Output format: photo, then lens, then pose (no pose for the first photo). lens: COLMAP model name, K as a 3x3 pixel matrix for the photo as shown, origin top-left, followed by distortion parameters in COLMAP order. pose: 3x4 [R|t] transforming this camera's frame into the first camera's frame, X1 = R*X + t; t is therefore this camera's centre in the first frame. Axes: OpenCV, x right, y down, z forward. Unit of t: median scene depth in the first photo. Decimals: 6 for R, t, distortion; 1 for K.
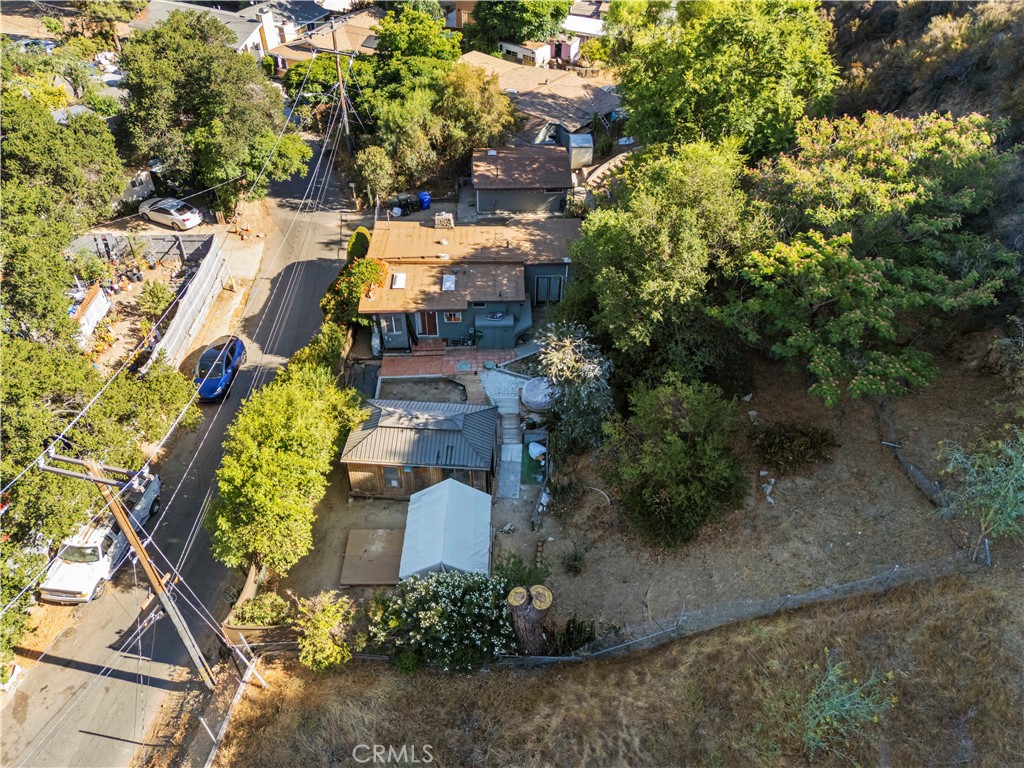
lens RADIAL K [[755.7, 0, 513.7], [0, 755.7, 381.5], [0, 0, 1]] dist [0.071694, -0.064621]
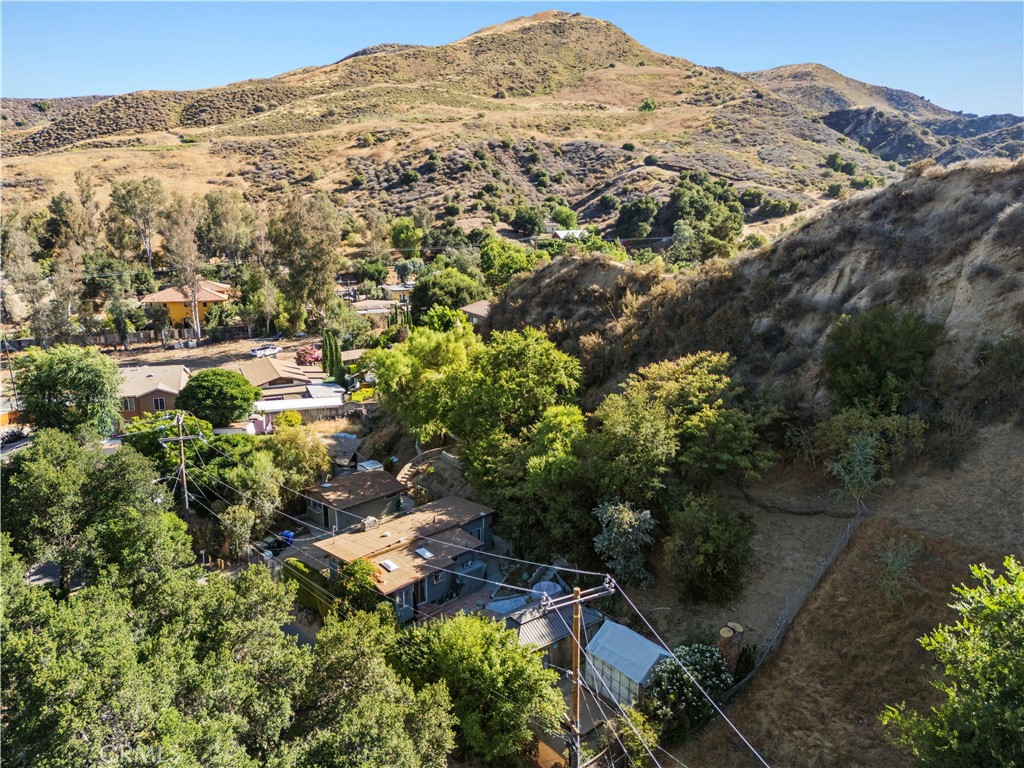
lens RADIAL K [[755.7, 0, 513.7], [0, 755.7, 381.5], [0, 0, 1]] dist [0.071694, -0.064621]
pose [[0.753776, -0.165626, 0.635917, -0.620548], [0.443732, 0.842059, -0.306656, 0.067749], [-0.484690, 0.513327, 0.708217, -0.085121]]
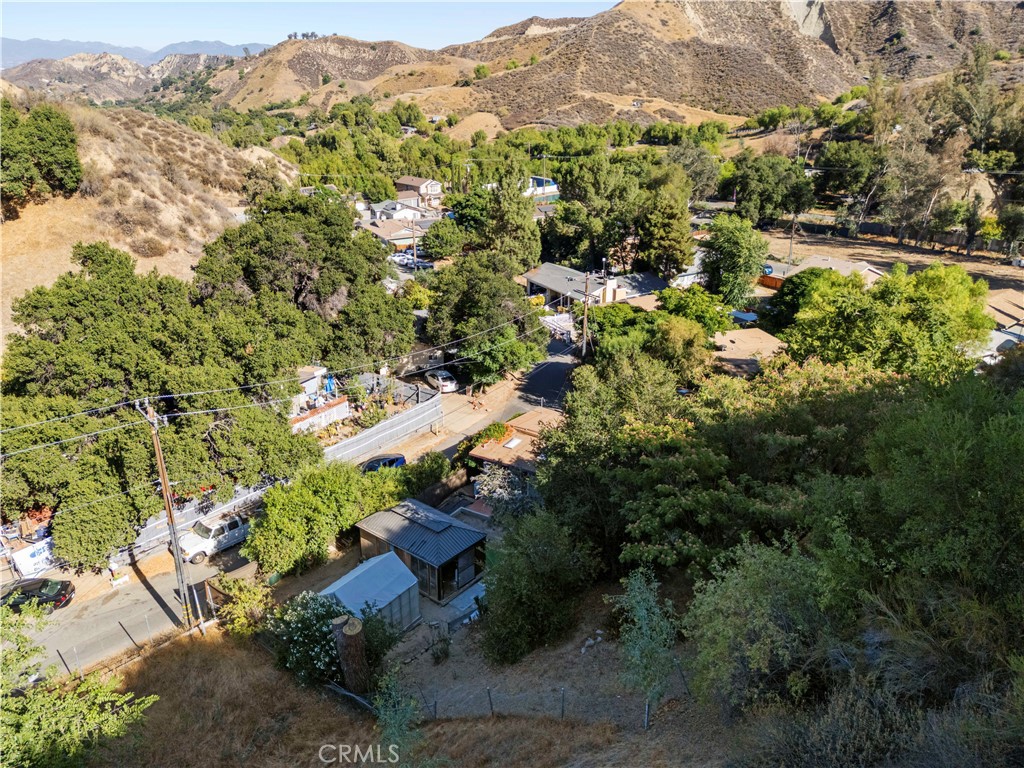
lens RADIAL K [[755.7, 0, 513.7], [0, 755.7, 381.5], [0, 0, 1]] dist [0.071694, -0.064621]
pose [[0.822219, 0.205421, -0.530808, 0.412310], [-0.380167, 0.892271, -0.243571, 0.064649], [0.423590, 0.402064, 0.811736, -0.029816]]
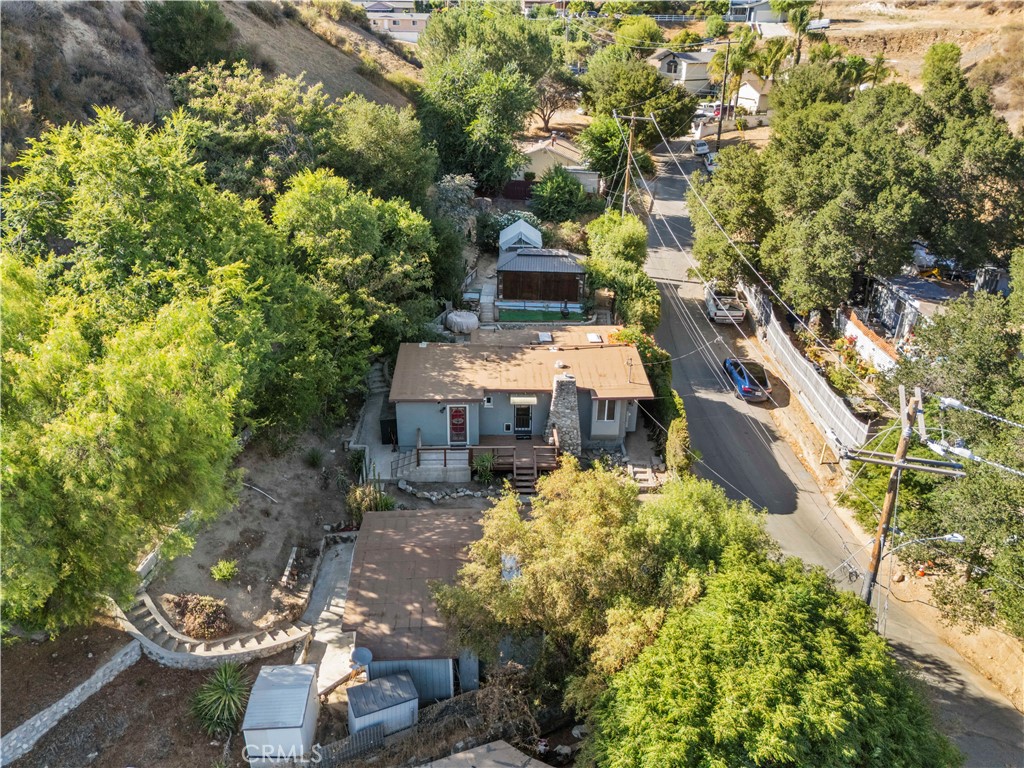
lens RADIAL K [[755.7, 0, 513.7], [0, 755.7, 381.5], [0, 0, 1]] dist [0.071694, -0.064621]
pose [[-0.999872, -0.008957, -0.013239, -0.028464], [-0.015658, 0.382642, 0.923764, -0.899452], [-0.003208, 0.923853, -0.382734, 1.243971]]
